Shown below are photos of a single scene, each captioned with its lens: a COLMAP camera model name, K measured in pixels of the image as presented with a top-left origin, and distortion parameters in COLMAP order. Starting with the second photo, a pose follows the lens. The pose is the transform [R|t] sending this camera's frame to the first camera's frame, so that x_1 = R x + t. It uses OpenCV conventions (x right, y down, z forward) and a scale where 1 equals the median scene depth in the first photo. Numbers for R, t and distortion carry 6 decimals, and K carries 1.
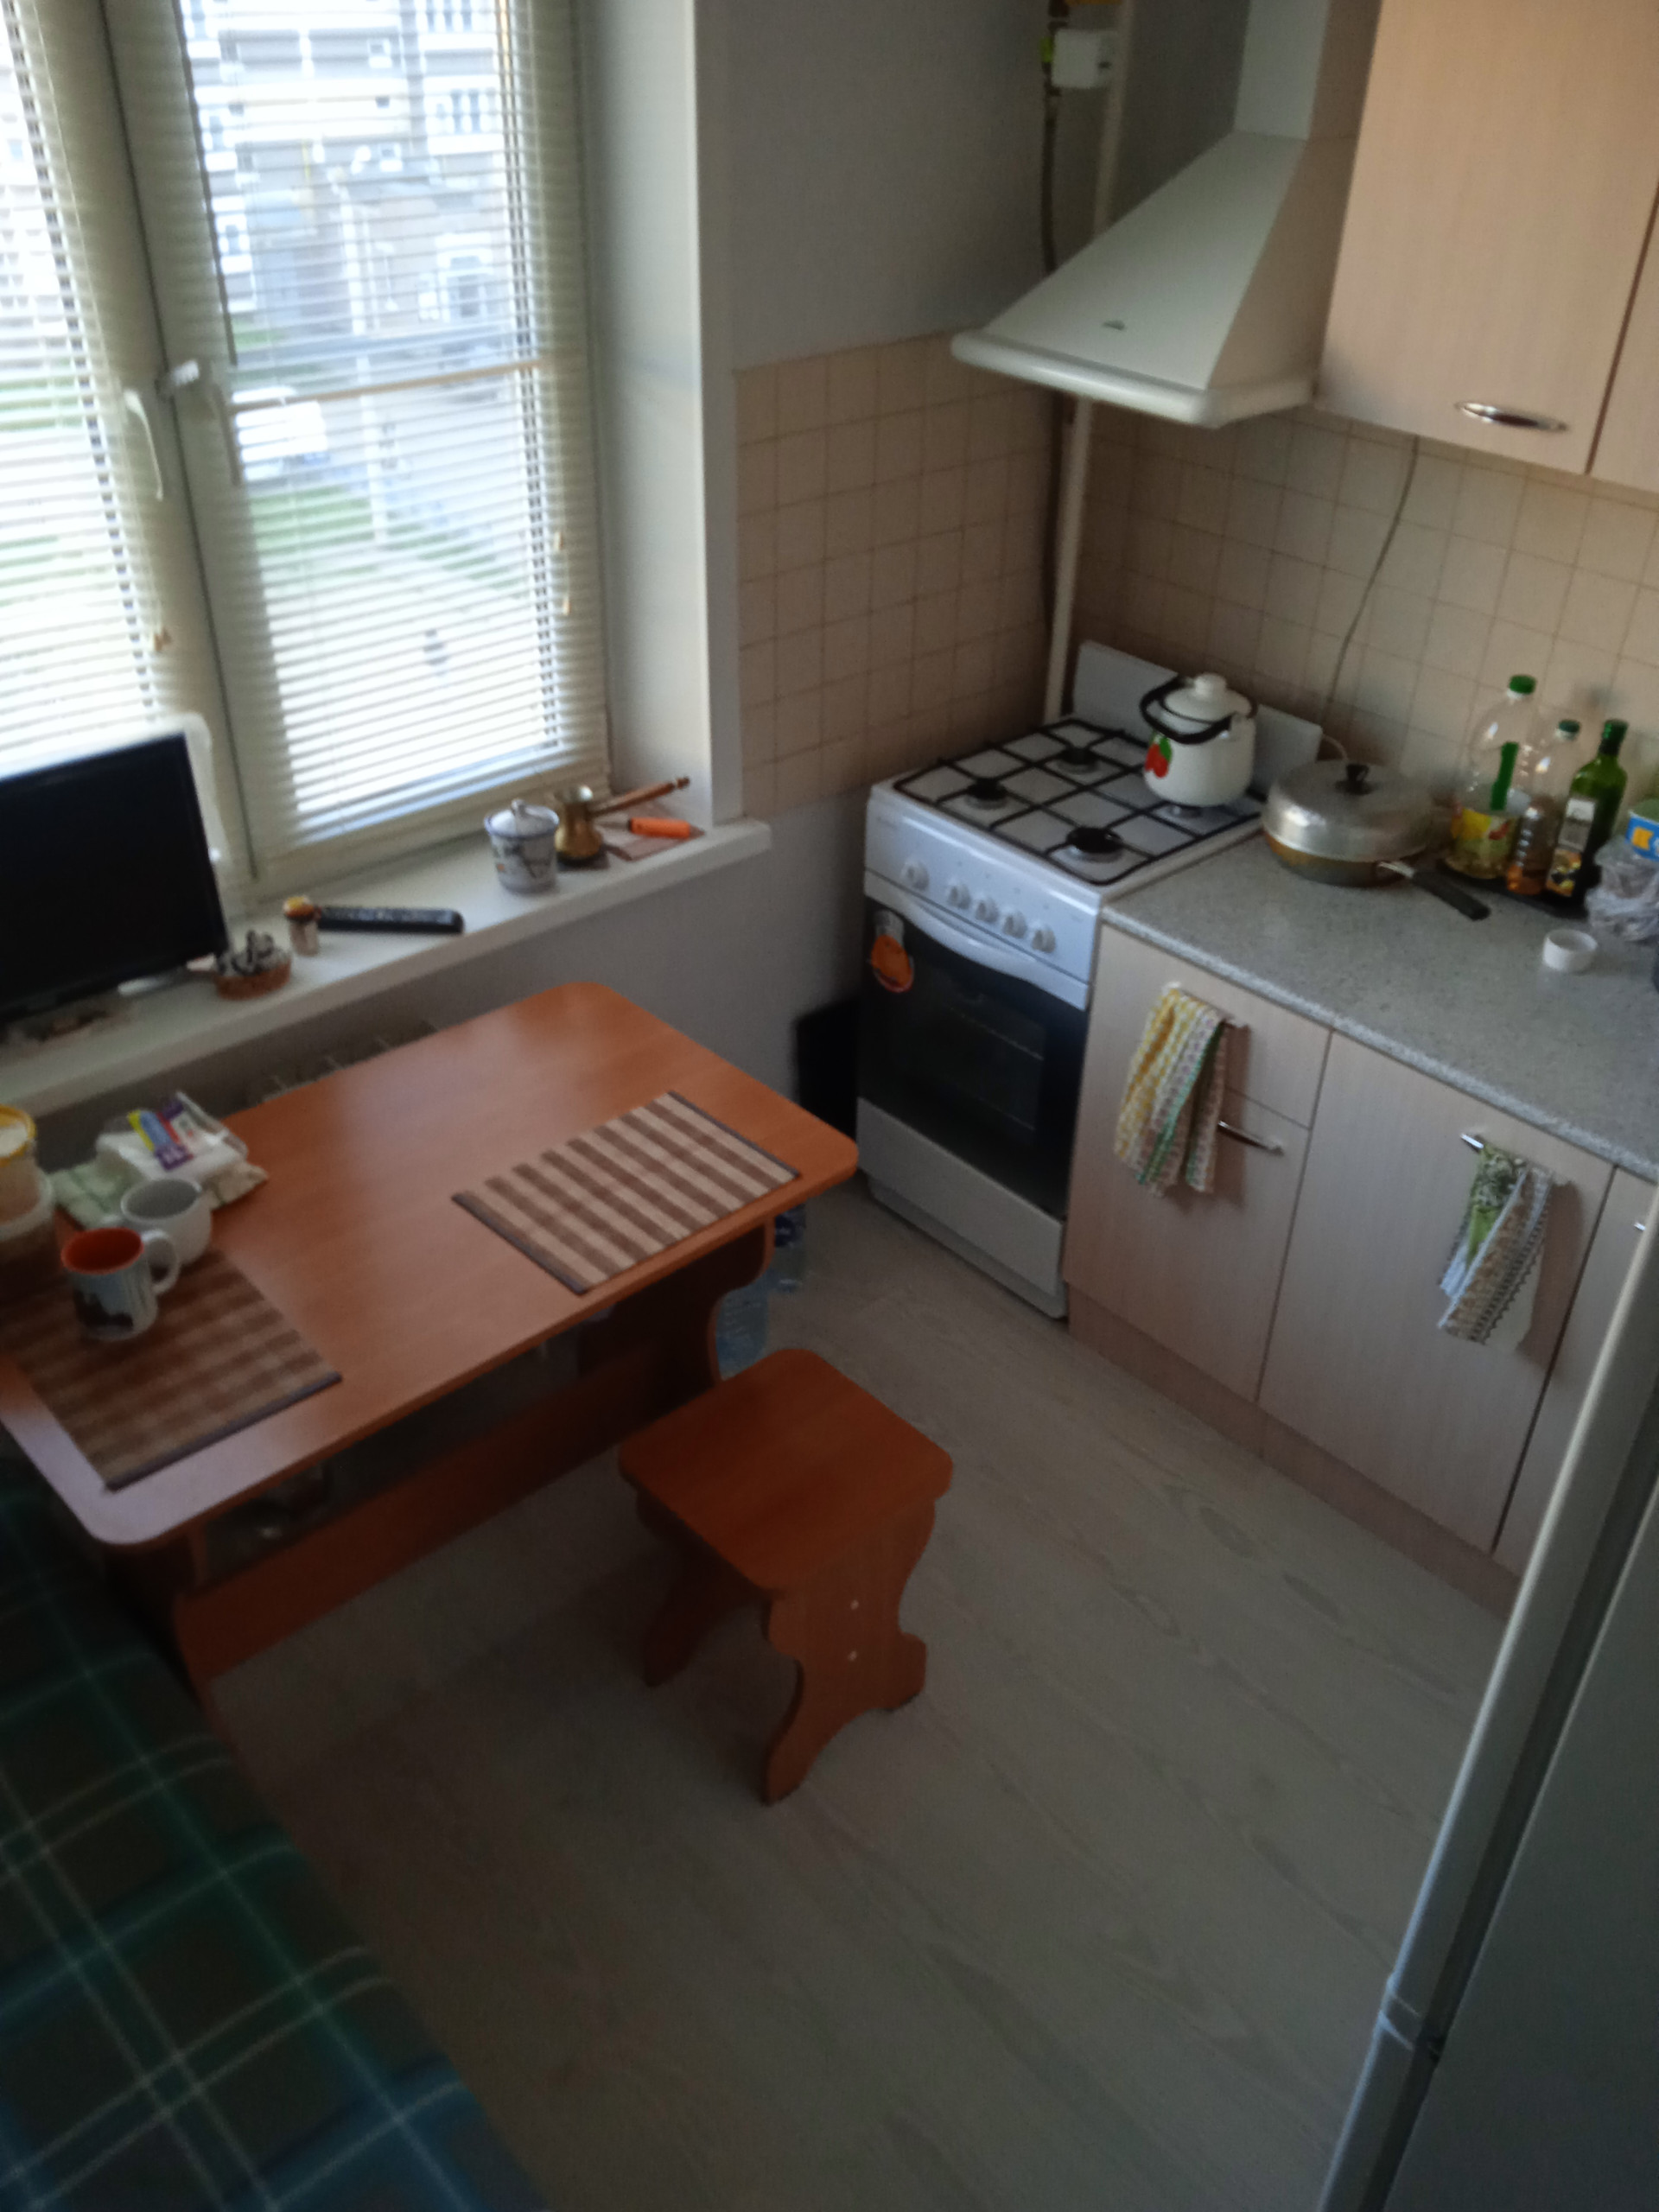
lens RADIAL K [[1811.7, 0, 832.3], [0, 1811.7, 1108.7], [0, 0, 1]] dist [0.013774, 0.000945]
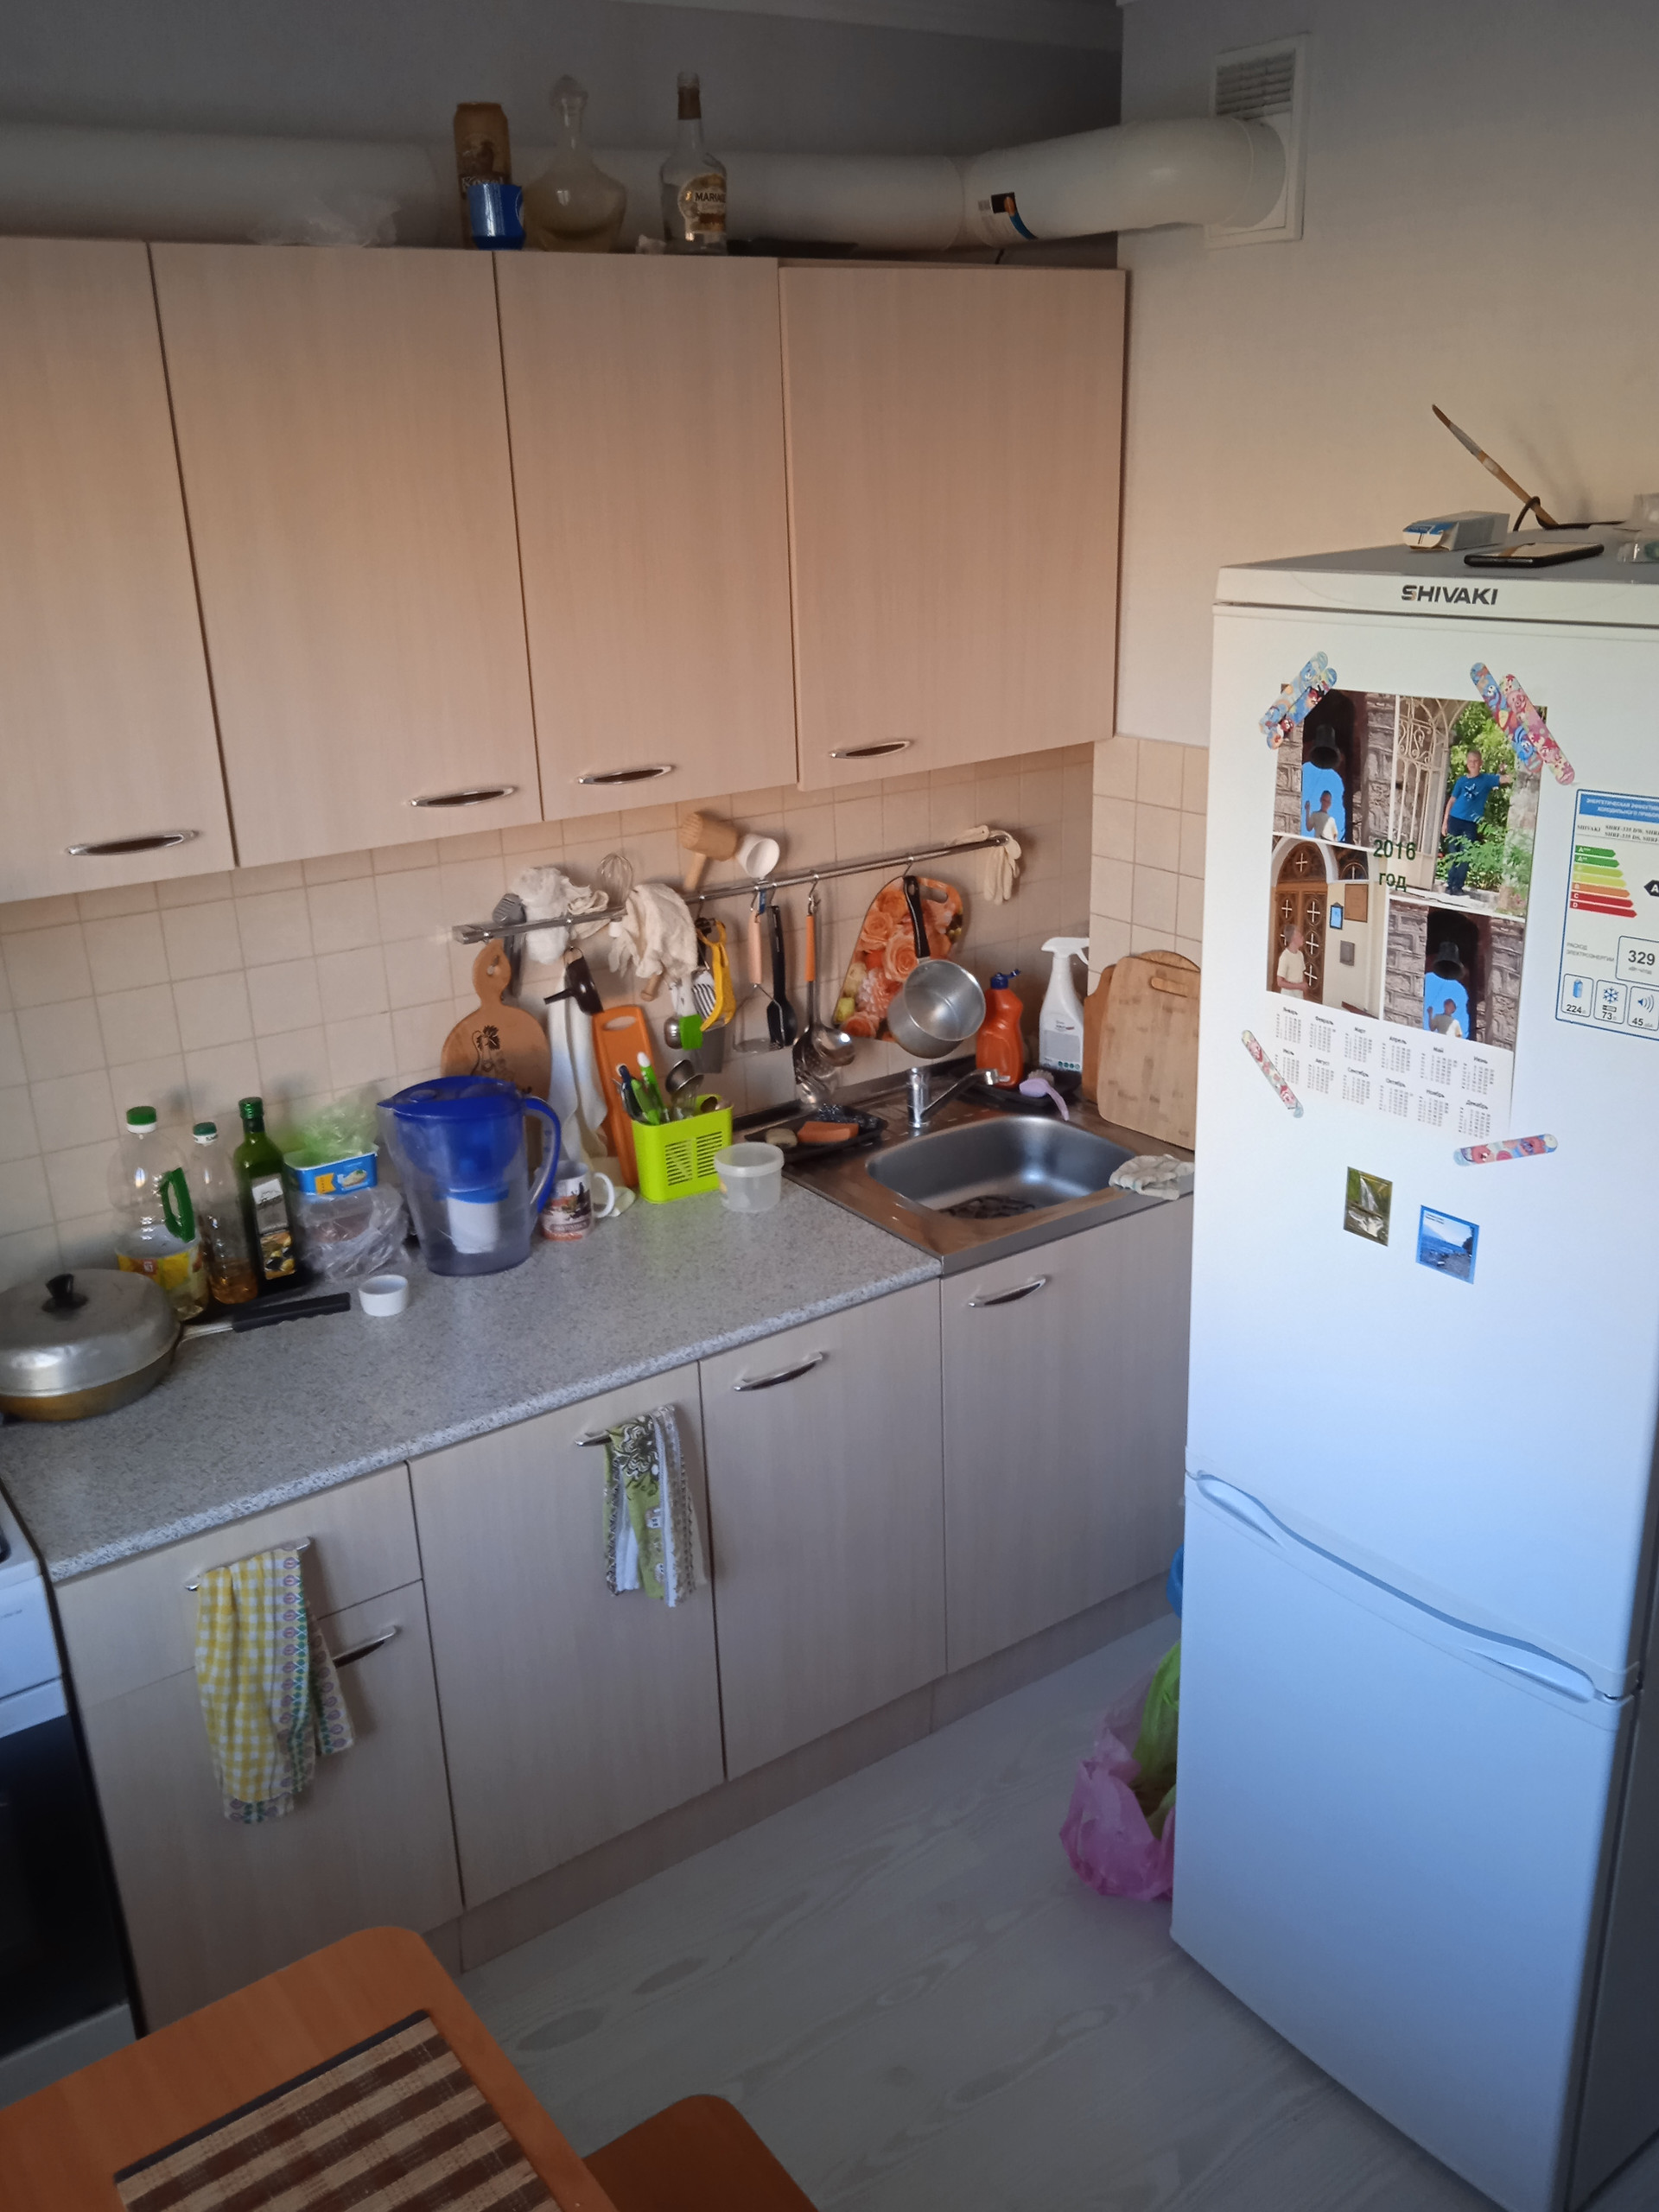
lens RADIAL K [[1811.7, 0, 828.5], [0, 1811.7, 1104.0], [0, 0, 1]] dist [0.013774, 0.000945]
pose [[0.115412, -0.357256, 0.926848, -0.449496], [0.583291, 0.779642, 0.227883, -0.253732], [-0.804022, 0.514322, 0.298364, 0.456278]]
